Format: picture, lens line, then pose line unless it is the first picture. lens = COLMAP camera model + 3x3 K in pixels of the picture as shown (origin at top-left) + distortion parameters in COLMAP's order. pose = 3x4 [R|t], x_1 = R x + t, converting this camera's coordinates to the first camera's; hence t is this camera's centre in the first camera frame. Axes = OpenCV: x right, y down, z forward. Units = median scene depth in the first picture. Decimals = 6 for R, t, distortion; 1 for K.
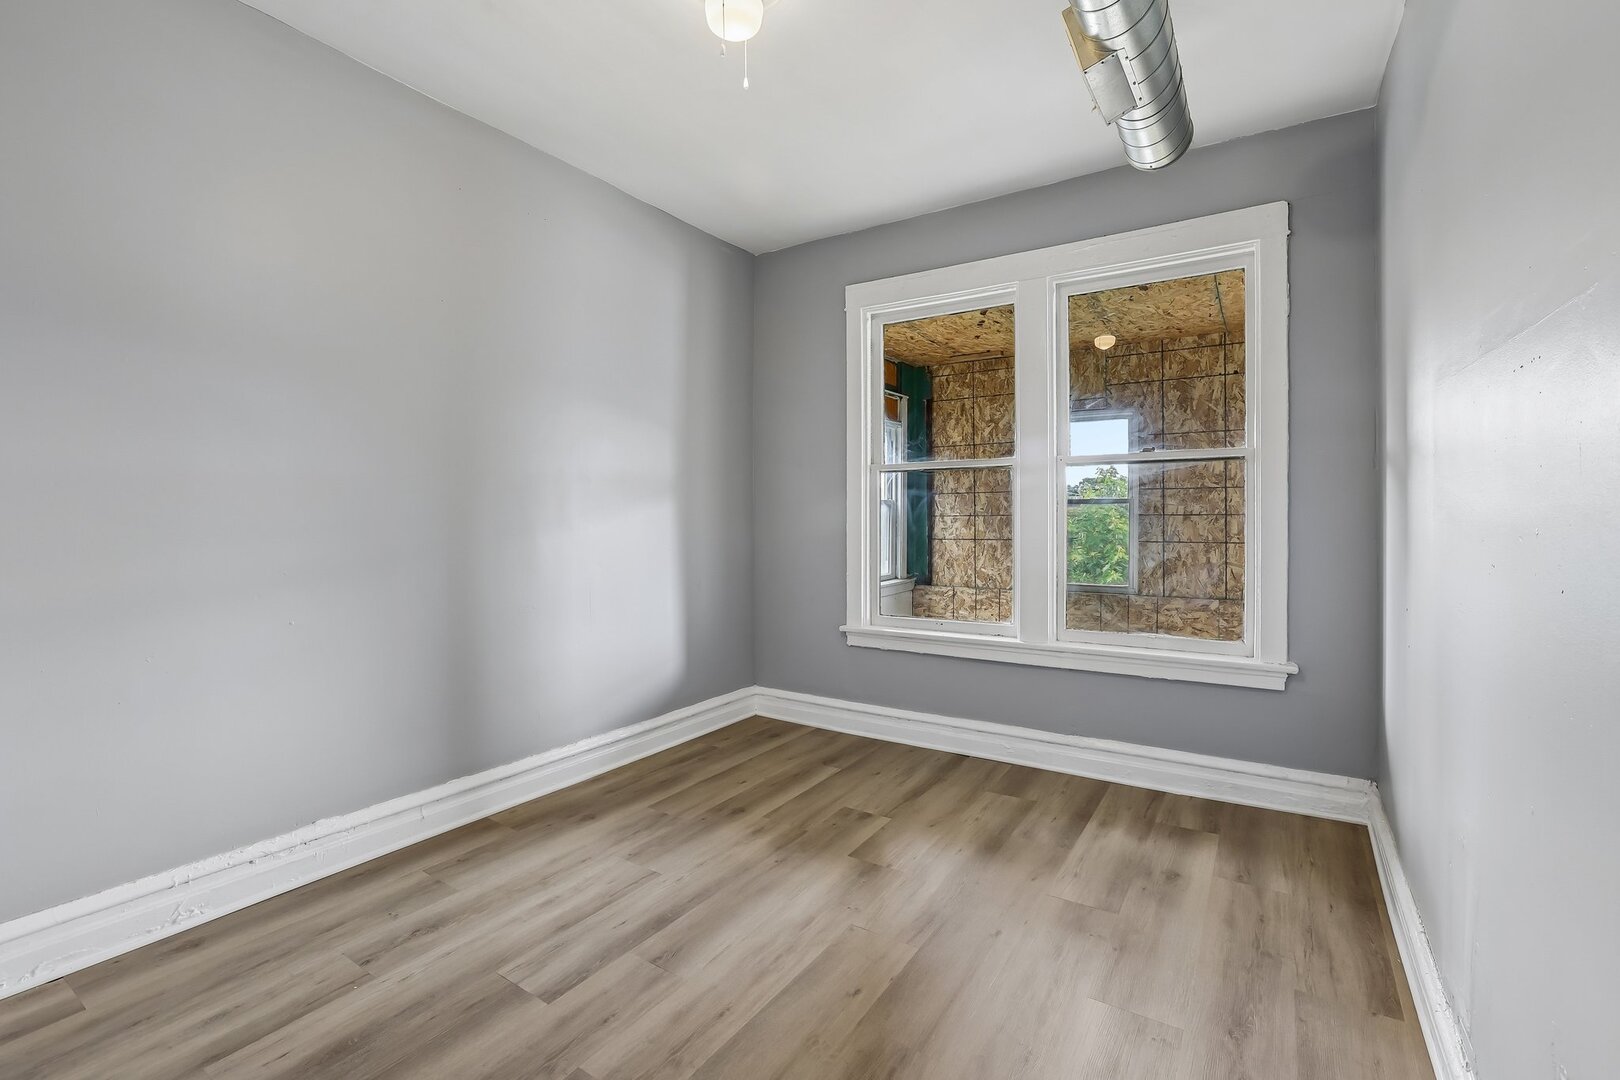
lens RADIAL K [[743.4, 0, 821.6], [0, 743.4, 531.7], [0, 0, 1]] dist [-0.014195, 0.007196]
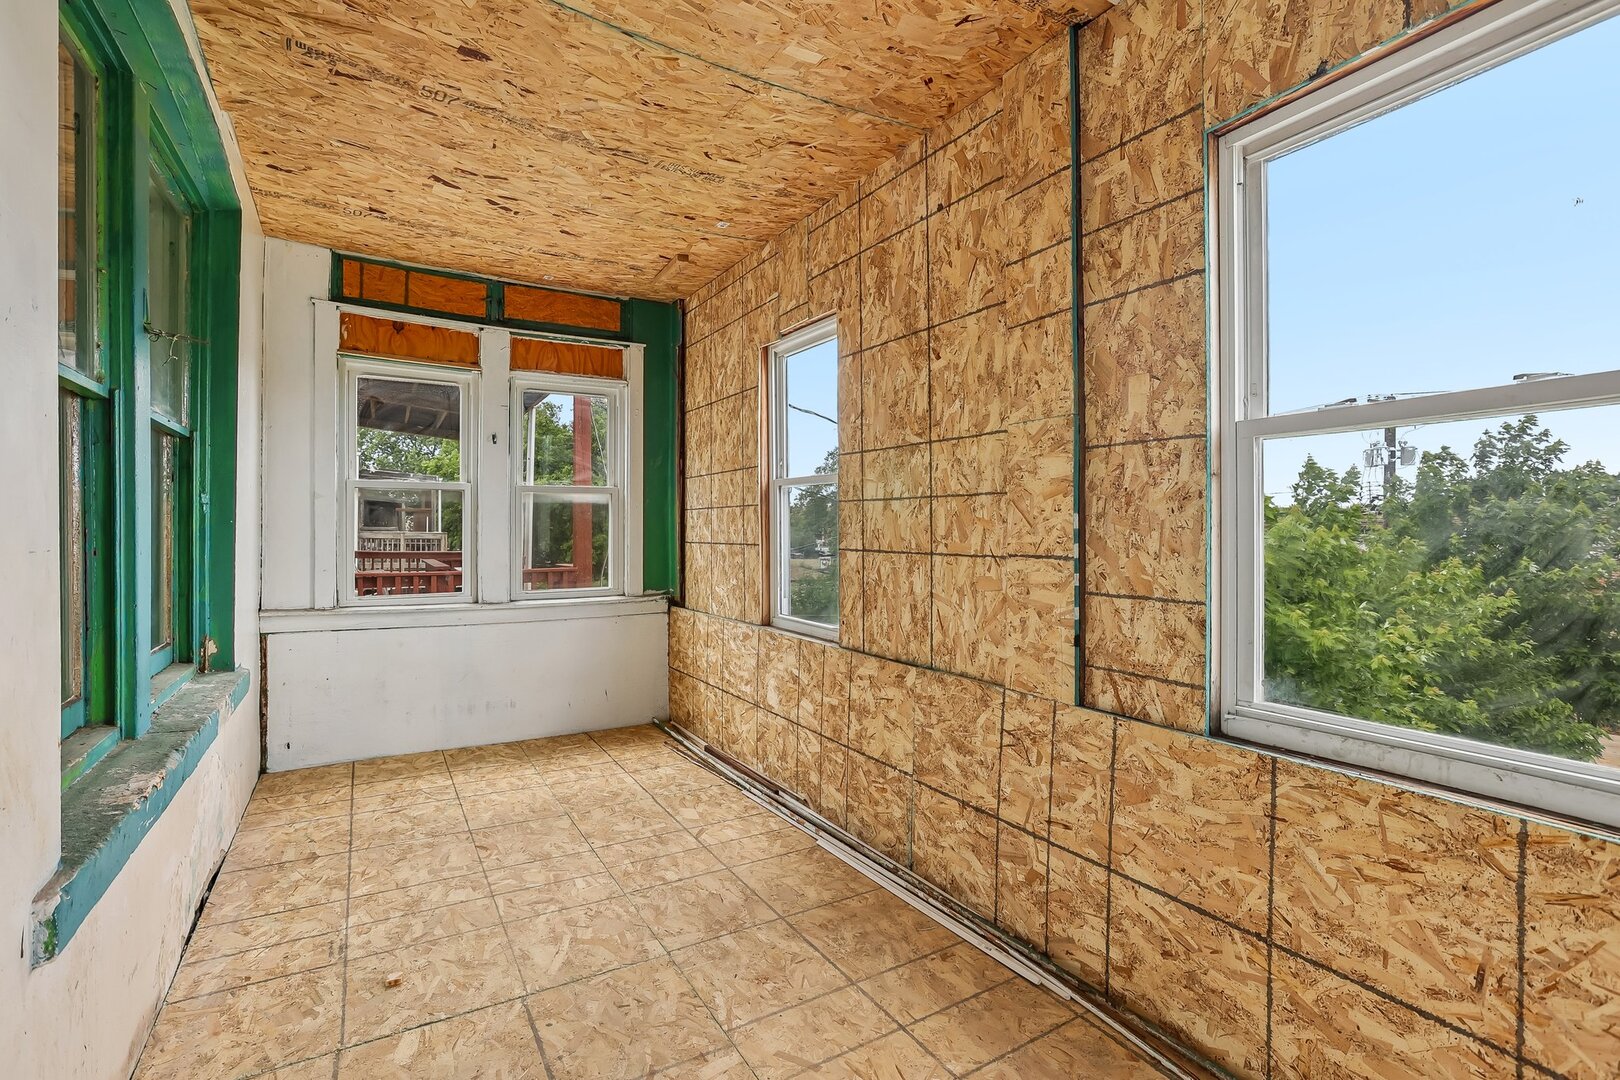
lens RADIAL K [[743.4, 0, 801.5], [0, 743.4, 529.6], [0, 0, 1]] dist [-0.014195, 0.007196]
pose [[0.881976, 0.007710, -0.471231, 0.688961], [-0.015540, 0.999798, -0.012727, 0.006310], [0.471037, 0.018548, 0.881918, 0.509260]]
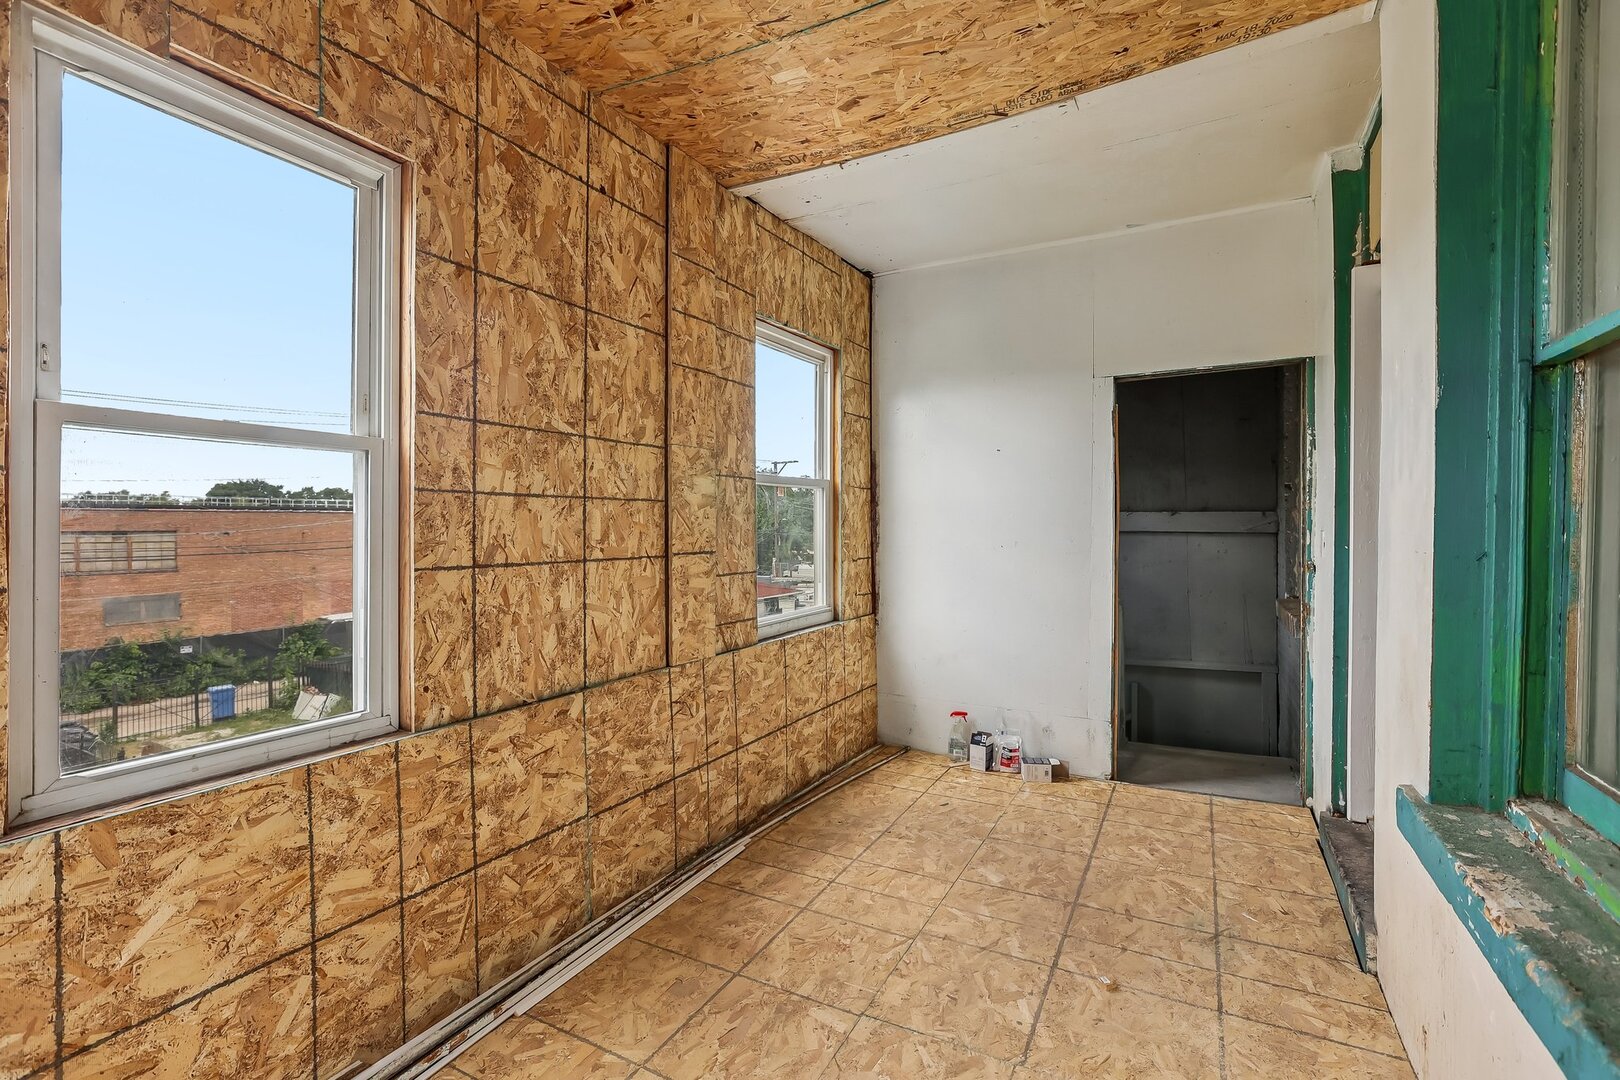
lens RADIAL K [[743.4, 0, 814.9], [0, 743.4, 525.5], [0, 0, 1]] dist [-0.014195, 0.007196]
pose [[-0.056195, 0.003226, 0.998415, 0.089498], [0.015725, 0.999874, -0.002346, -0.002953], [-0.998296, 0.015569, -0.056239, 0.868047]]
